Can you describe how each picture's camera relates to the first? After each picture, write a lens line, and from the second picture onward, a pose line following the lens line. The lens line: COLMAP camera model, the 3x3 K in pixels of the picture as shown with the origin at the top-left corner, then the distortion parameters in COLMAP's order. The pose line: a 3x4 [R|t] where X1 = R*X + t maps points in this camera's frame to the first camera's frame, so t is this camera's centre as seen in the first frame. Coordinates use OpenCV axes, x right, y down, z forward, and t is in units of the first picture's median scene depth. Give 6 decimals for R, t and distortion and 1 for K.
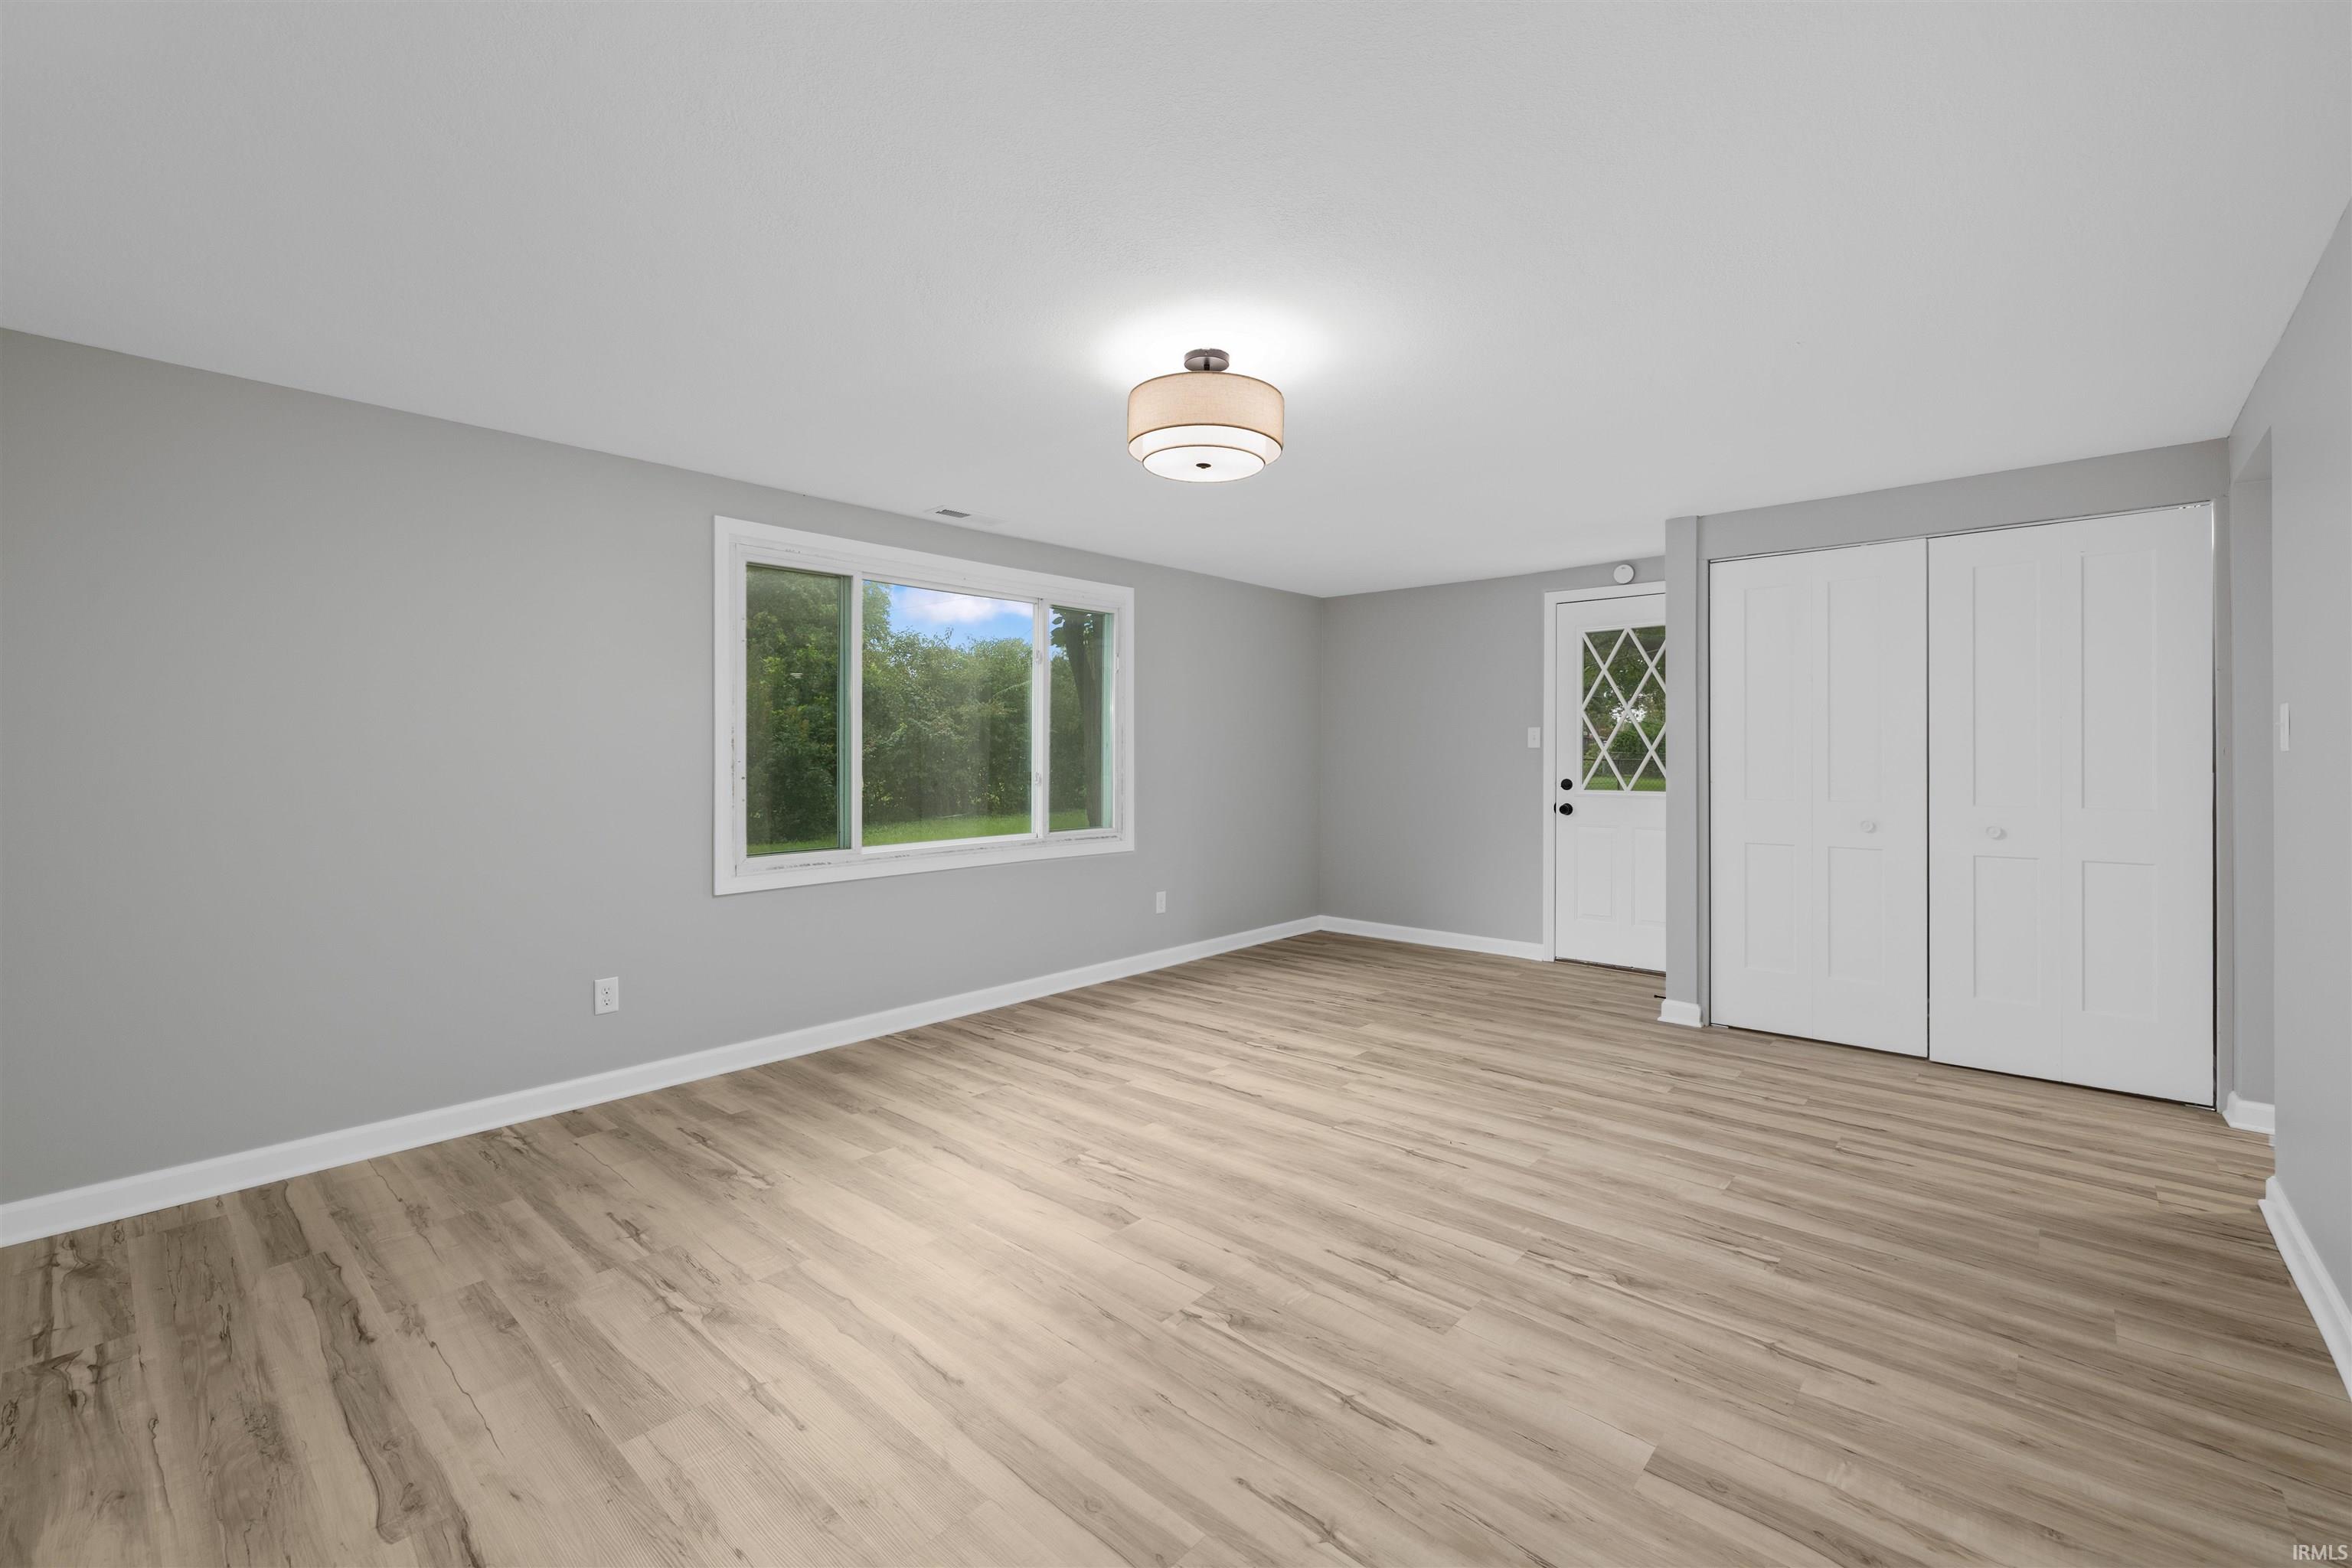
lens RADIAL K [[989.9, 0, 1176.9], [0, 989.9, 756.5], [0, 0, 1]] dist [-0.000533, 0.000203]
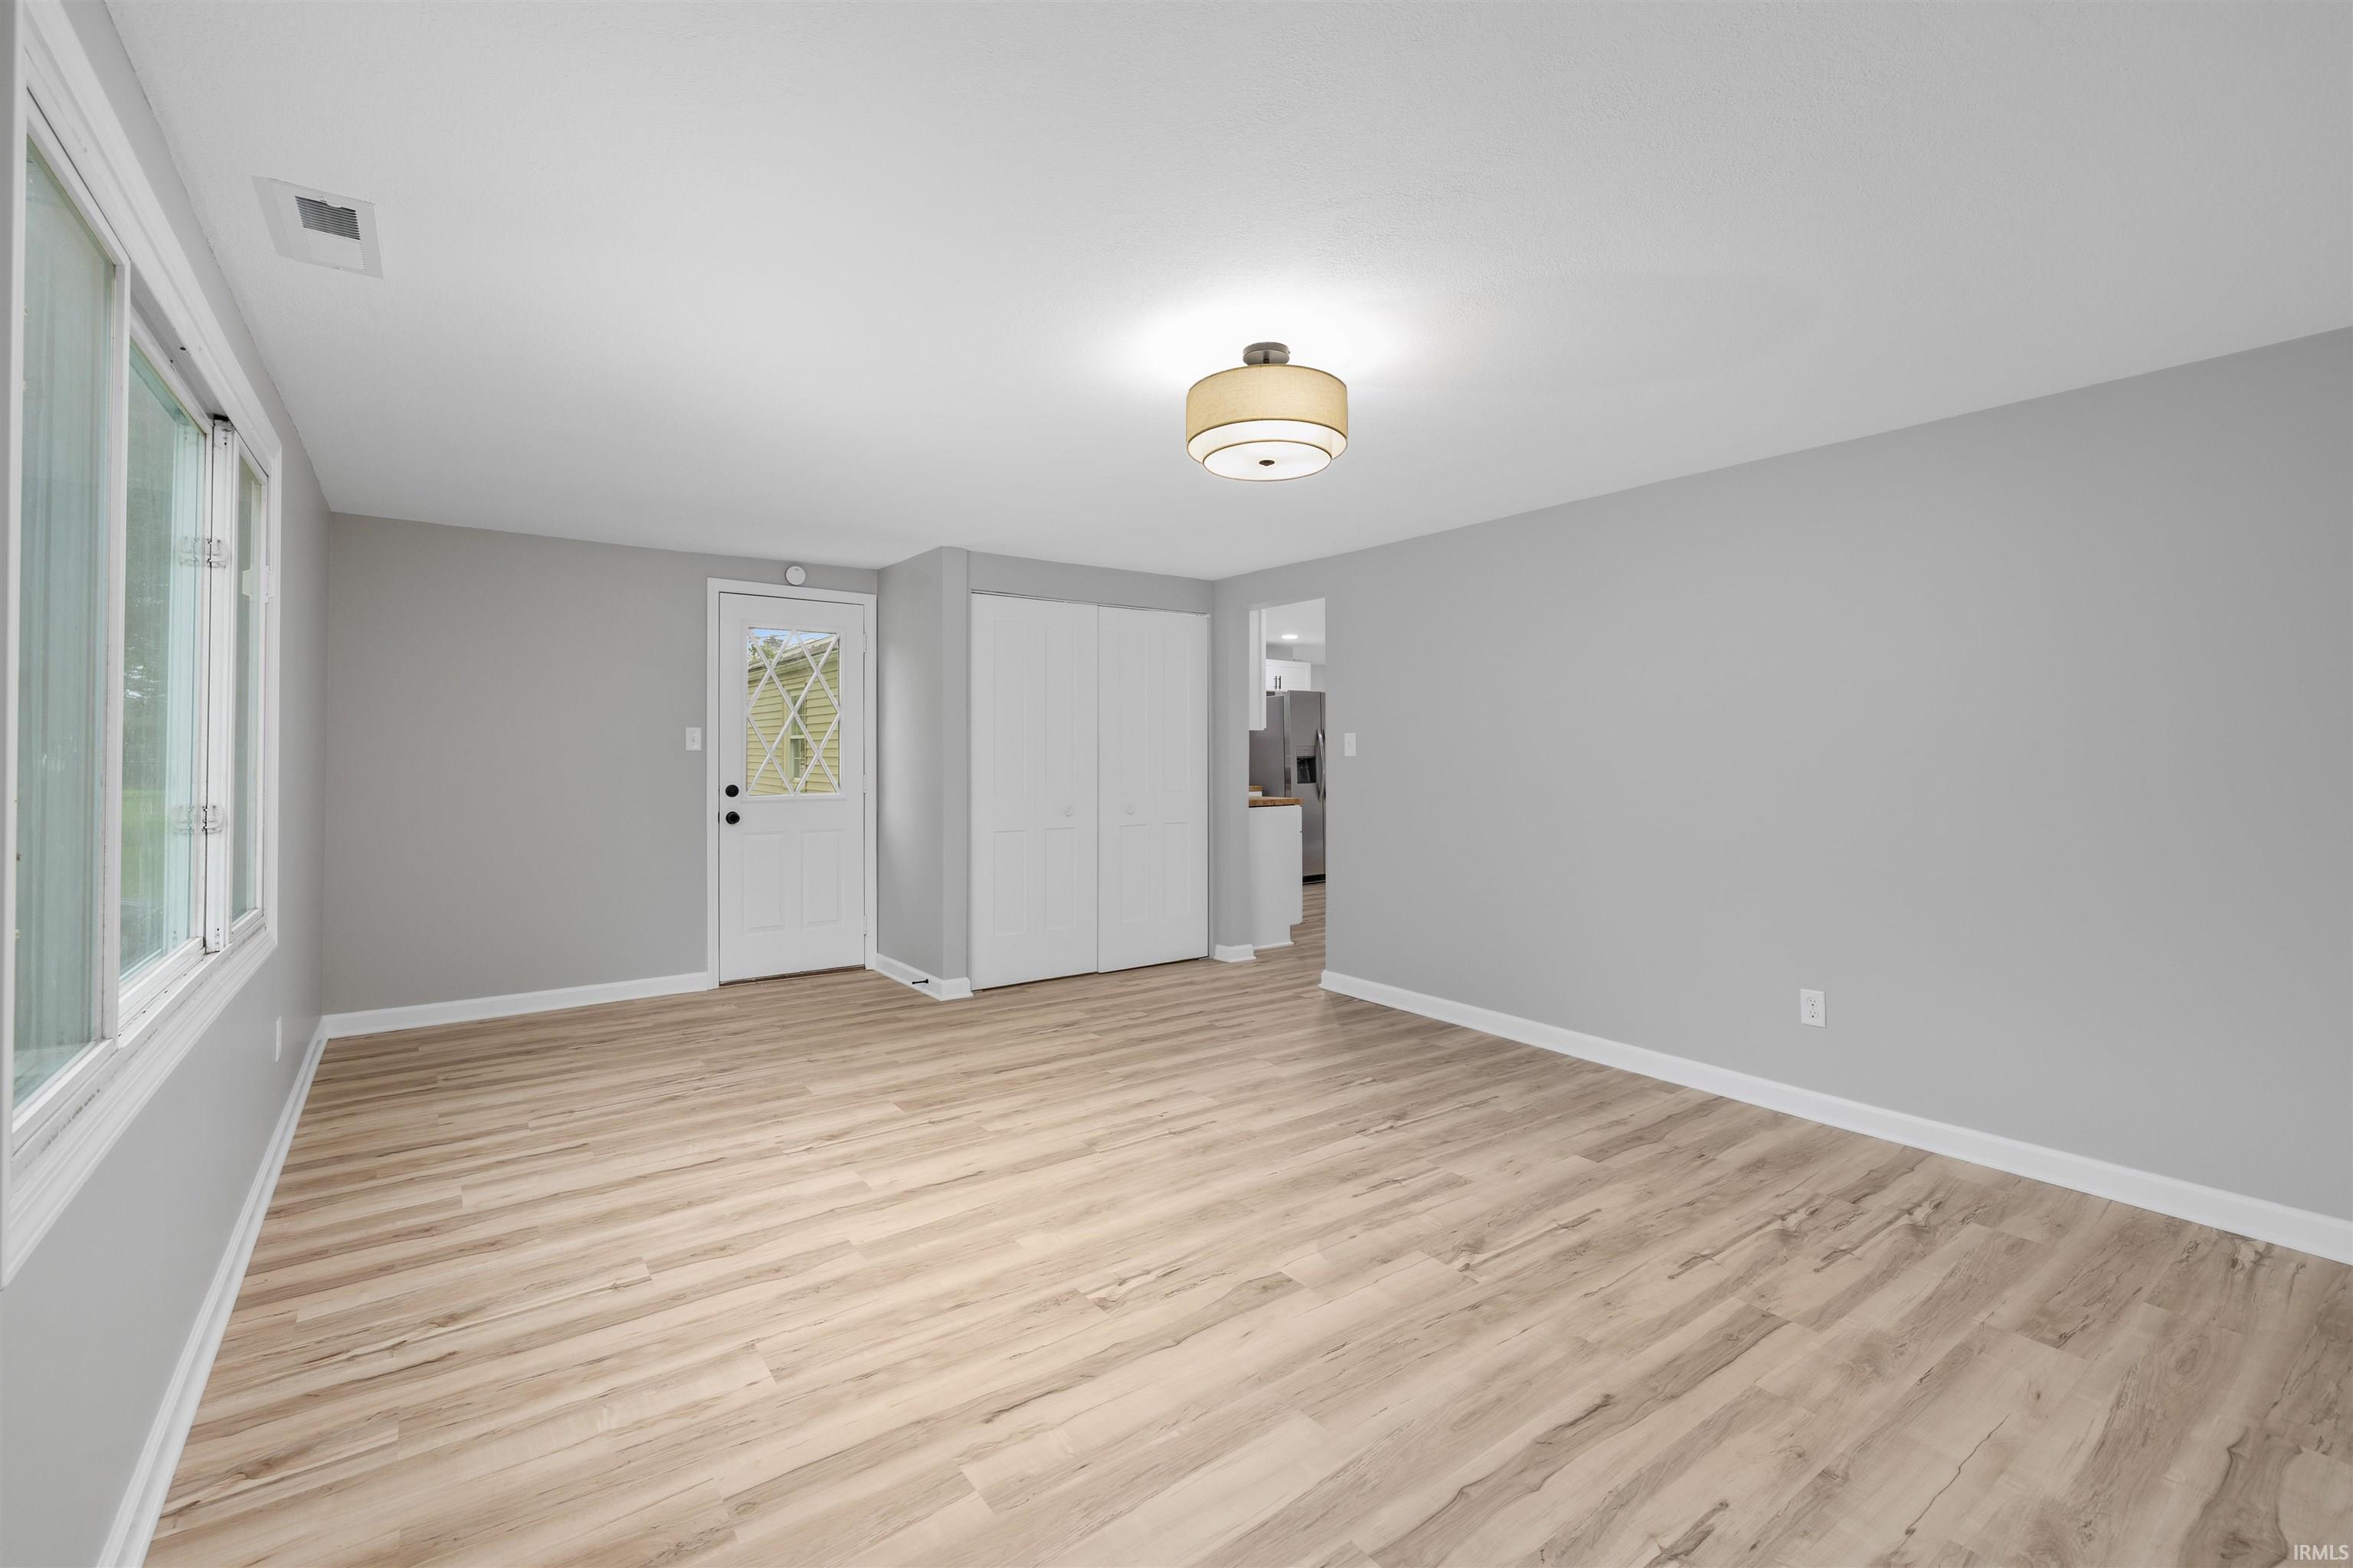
lens RADIAL K [[1007.1, 0, 1171.9], [0, 1007.1, 754.0], [0, 0, 1]] dist [-0.001073, 0.000265]
pose [[0.211478, -0.000011, 0.977383, -0.835567], [0.001735, 0.999998, -0.000364, -0.009532], [-0.977381, 0.001772, 0.211477, 0.778616]]
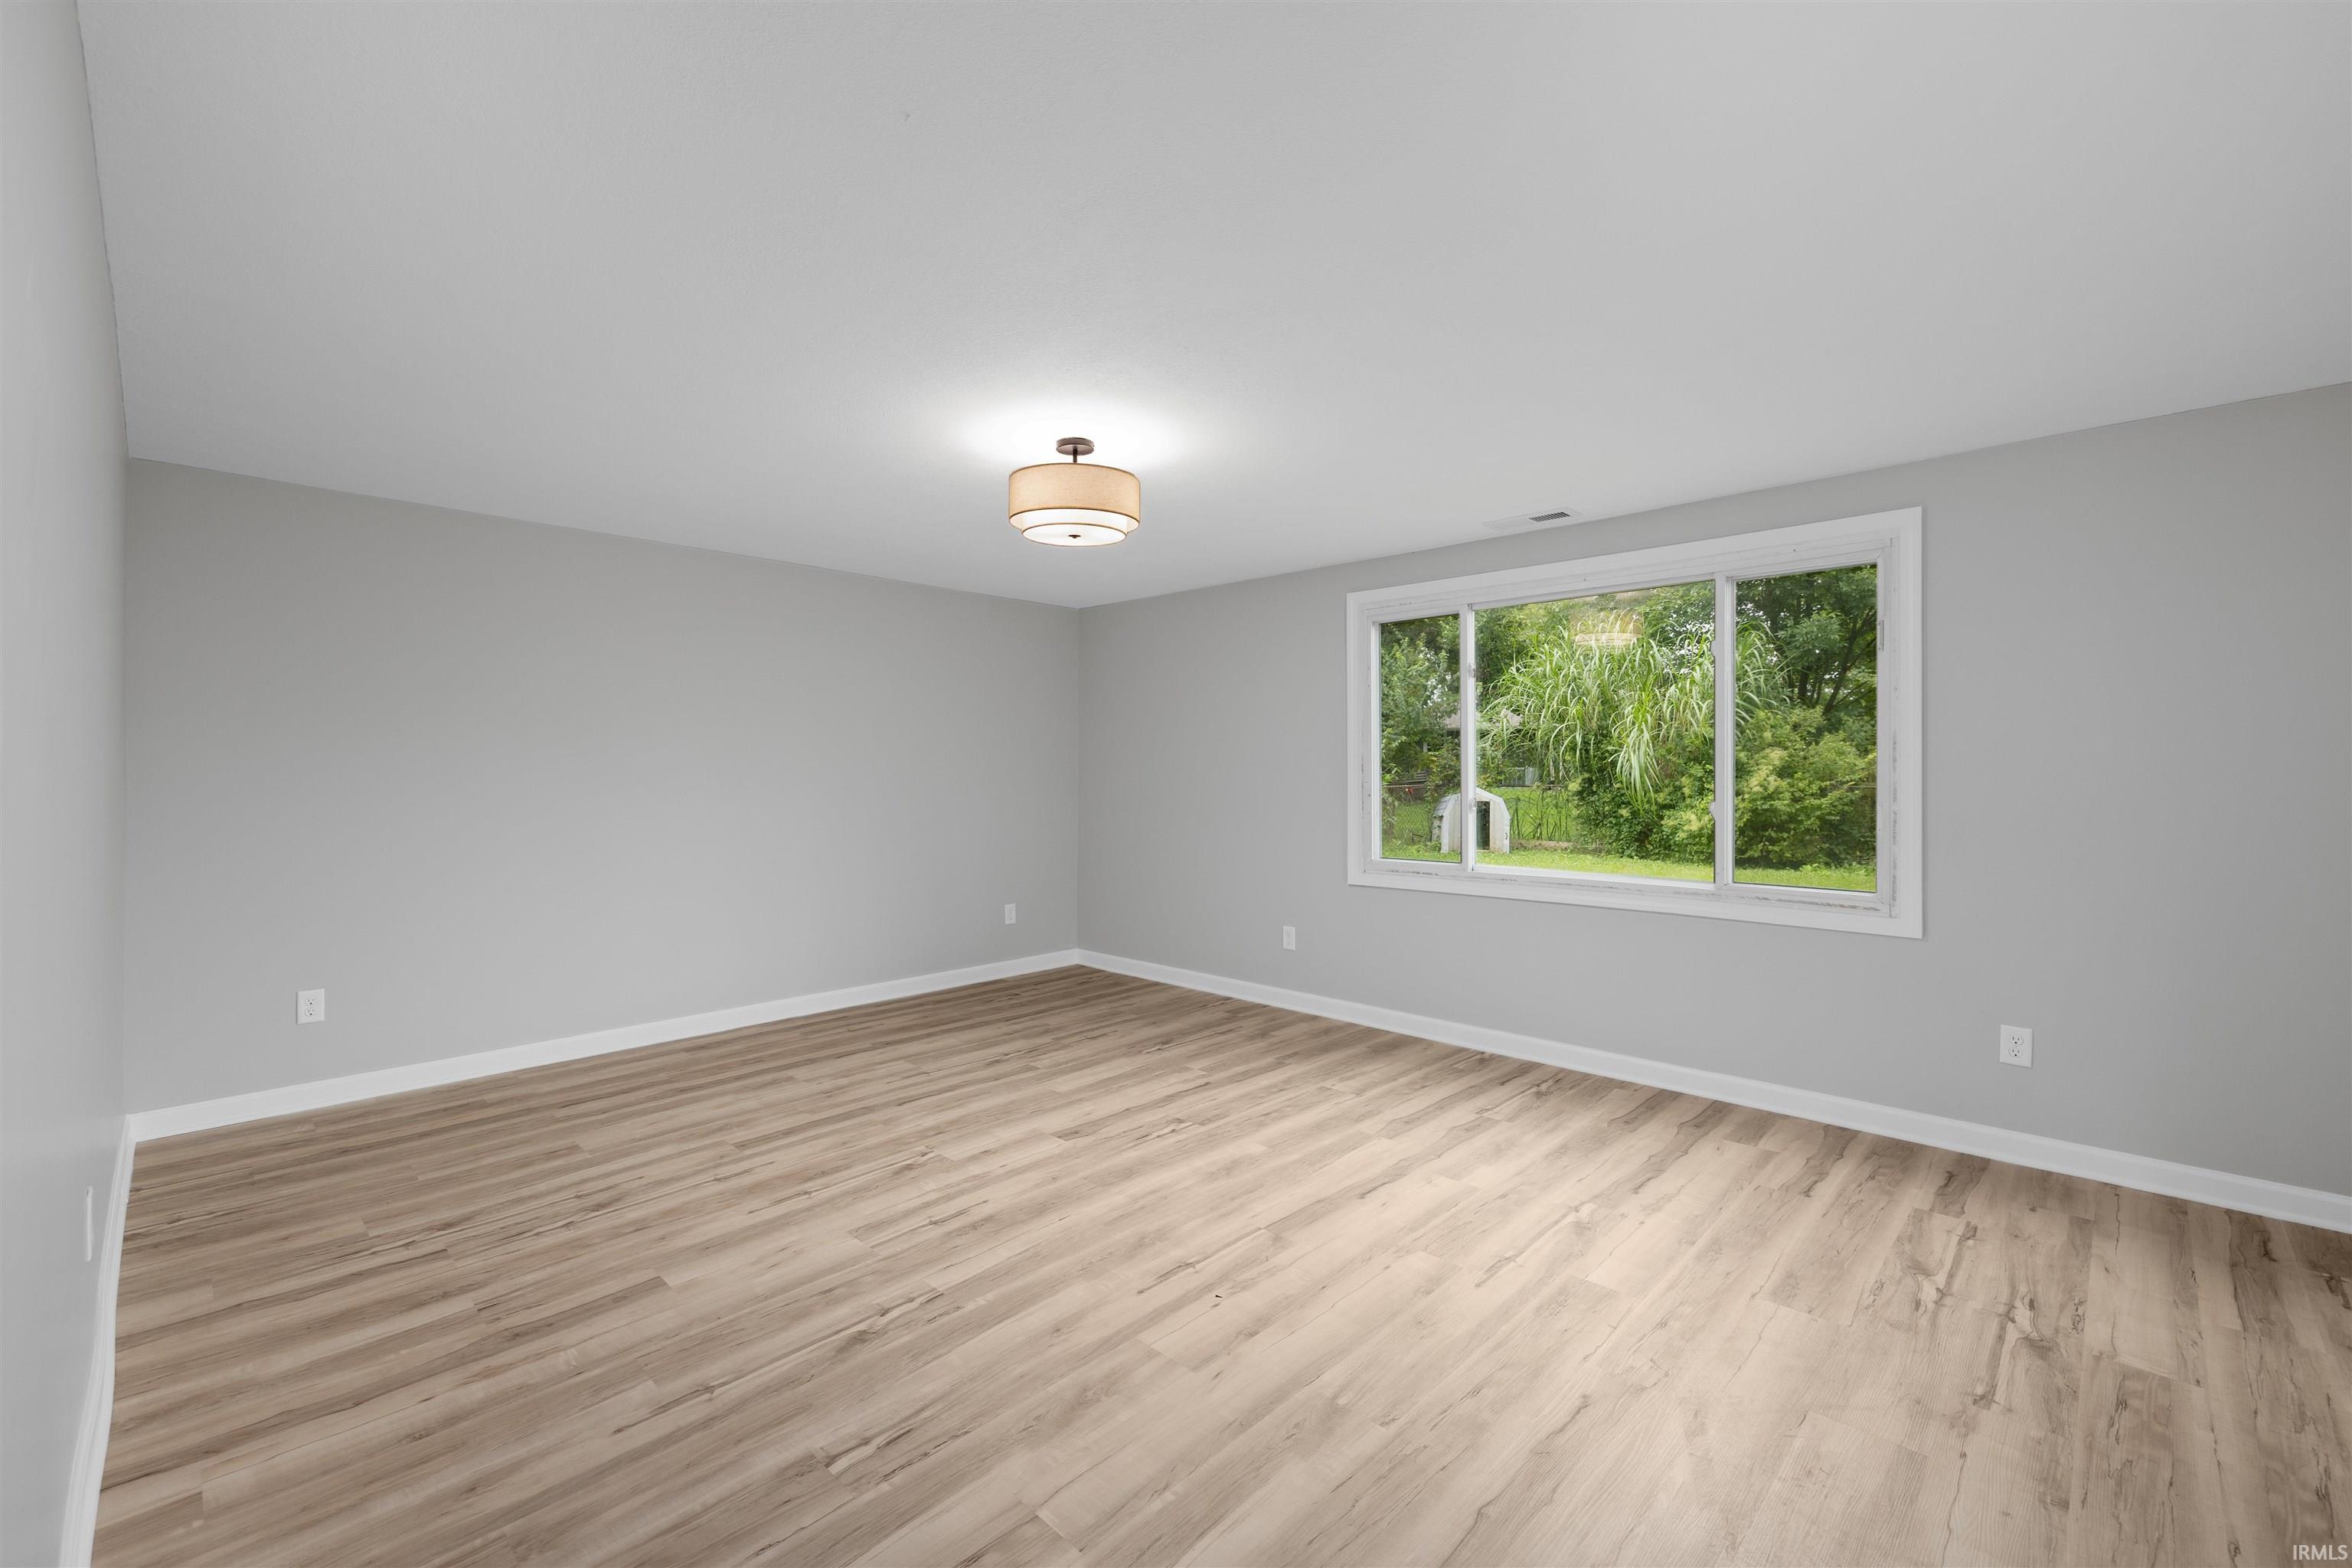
lens RADIAL K [[989.9, 0, 1159.7], [0, 989.9, 775.4], [0, 0, 1]] dist [-0.001281, -0.000069]
pose [[-0.054721, 0.004692, -0.998491, 1.066078], [-0.004105, 0.999979, 0.004924, -0.011085], [0.998493, 0.004368, -0.054701, 1.029264]]
